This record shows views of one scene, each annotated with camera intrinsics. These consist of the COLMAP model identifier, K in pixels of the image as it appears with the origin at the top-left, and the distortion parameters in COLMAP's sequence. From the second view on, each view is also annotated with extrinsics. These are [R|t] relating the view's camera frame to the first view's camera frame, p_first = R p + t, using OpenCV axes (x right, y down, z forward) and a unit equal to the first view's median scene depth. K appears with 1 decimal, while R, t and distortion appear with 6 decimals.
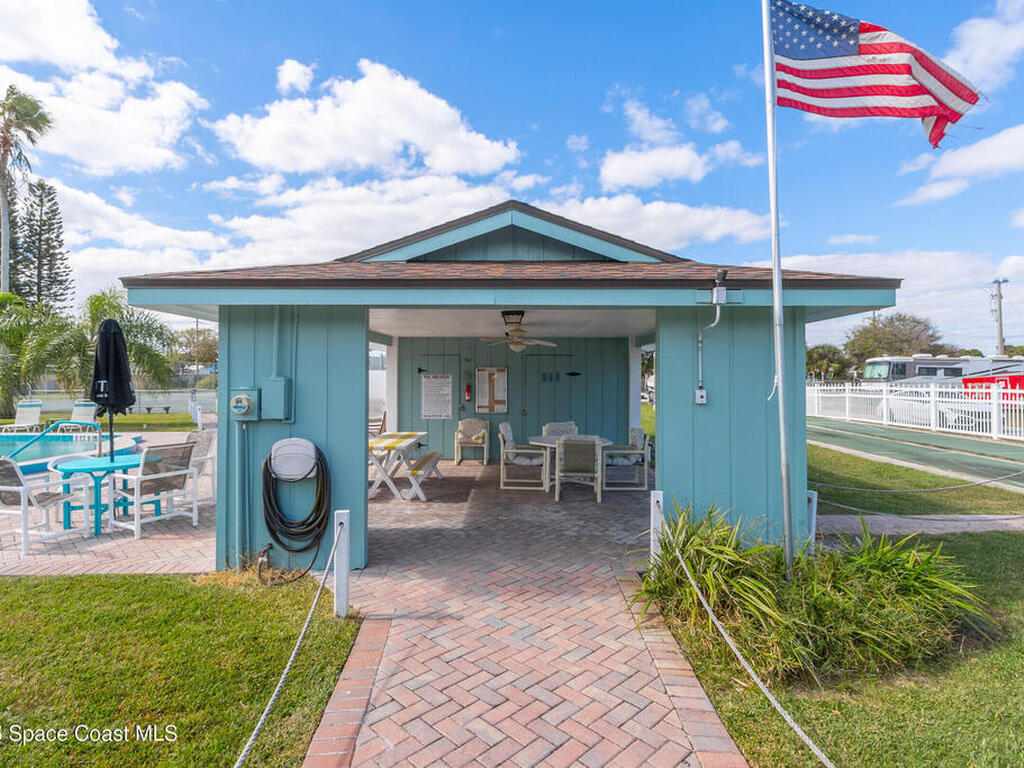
lens RADIAL K [[546.4, 0, 512.0], [0, 546.4, 384.0], [0, 0, 1]] dist [0.001213, -0.000016]
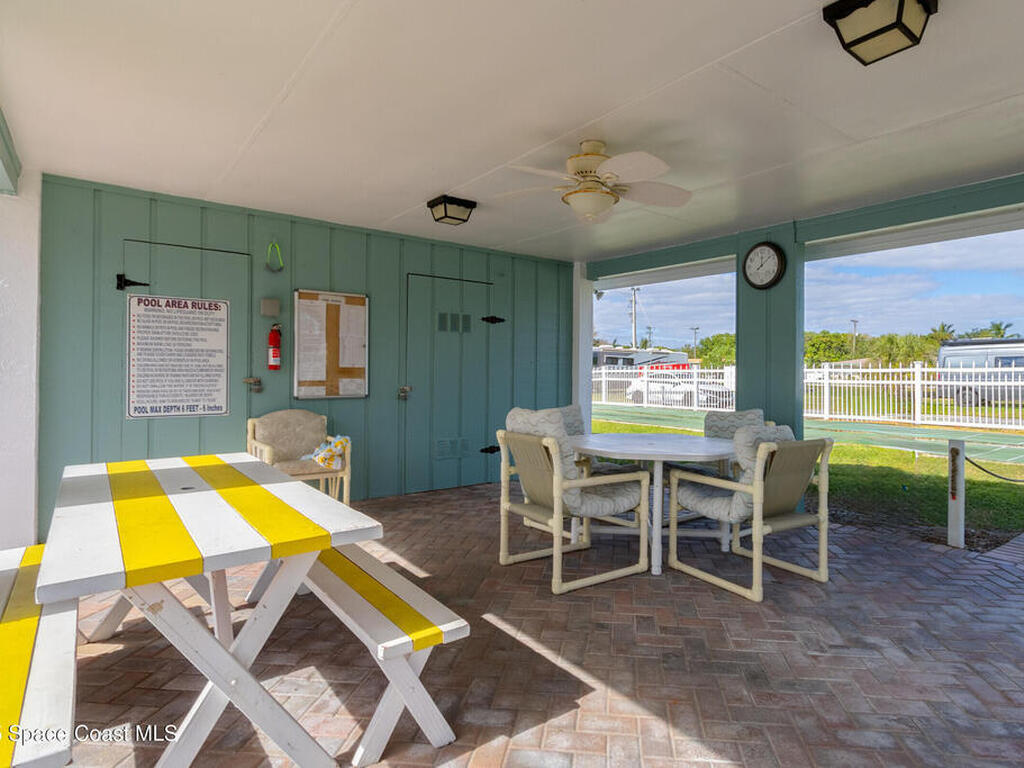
lens RADIAL K [[546.4, 0, 512.0], [0, 546.4, 384.0], [0, 0, 1]] dist [0.001213, -0.000016]
pose [[0.762828, -0.002609, 0.646597, -0.209470], [0.001674, 0.999996, 0.002061, 0.041960], [-0.646600, -0.000490, 0.762829, 0.572231]]
